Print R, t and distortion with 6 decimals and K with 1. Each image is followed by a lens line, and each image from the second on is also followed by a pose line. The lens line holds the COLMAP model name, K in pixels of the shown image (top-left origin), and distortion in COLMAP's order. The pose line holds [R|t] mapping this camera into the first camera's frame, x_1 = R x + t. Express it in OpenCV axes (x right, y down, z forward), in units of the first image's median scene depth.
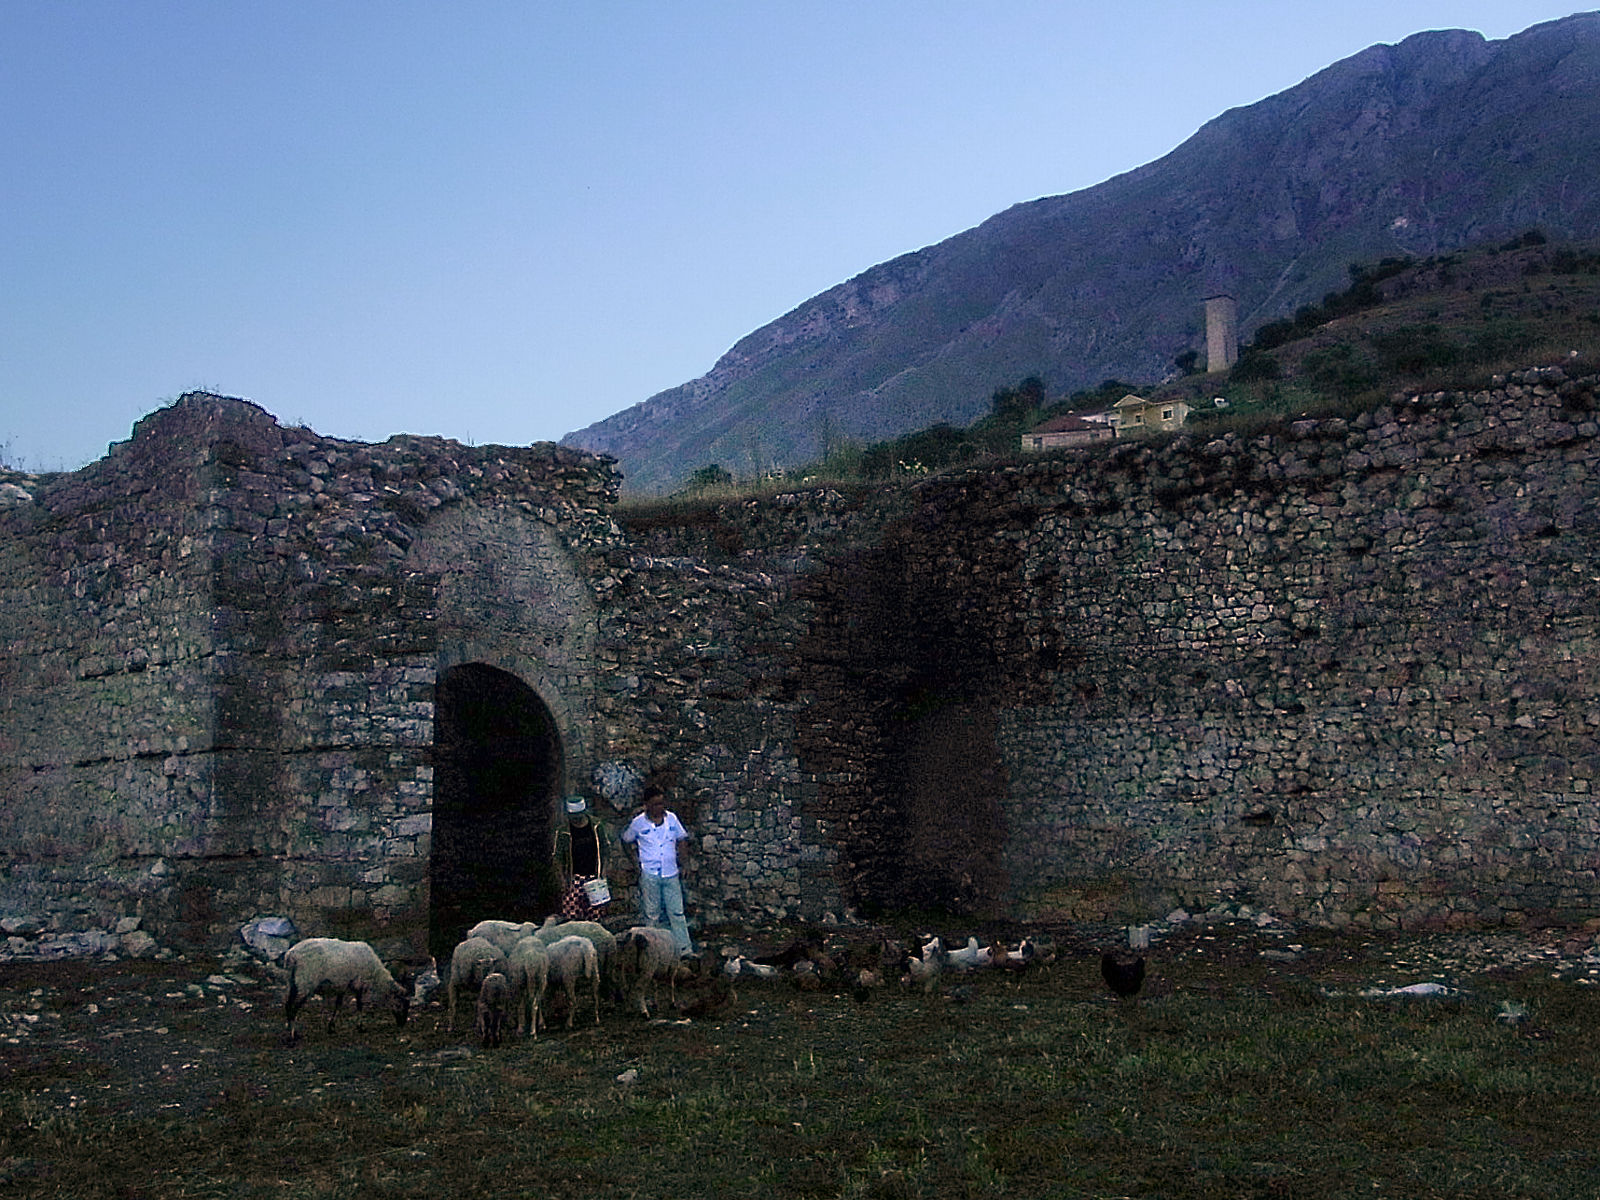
lens RADIAL K [[1452.3, 0, 803.9], [0, 1452.3, 598.7], [0, 0, 1]] dist [-0.090725, 0.034986]
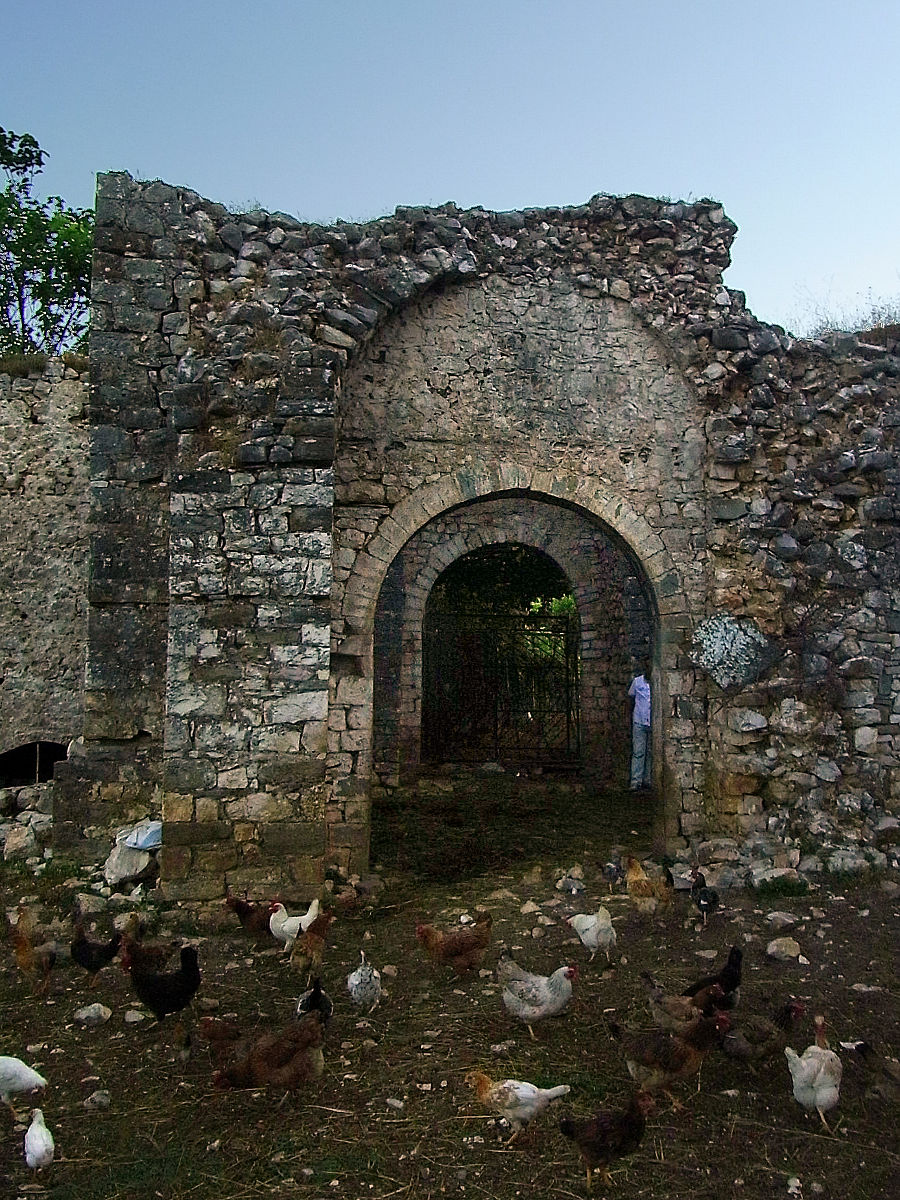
lens RADIAL K [[1089.2, 0, 463.9], [0, 1089.2, 548.8], [0, 0, 1]] dist [-0.090725, 0.034986]
pose [[0.795255, -0.044626, -0.604631, 0.093858], [0.068852, 0.997483, 0.016938, 0.063218], [0.602353, -0.055101, 0.796326, 0.522510]]
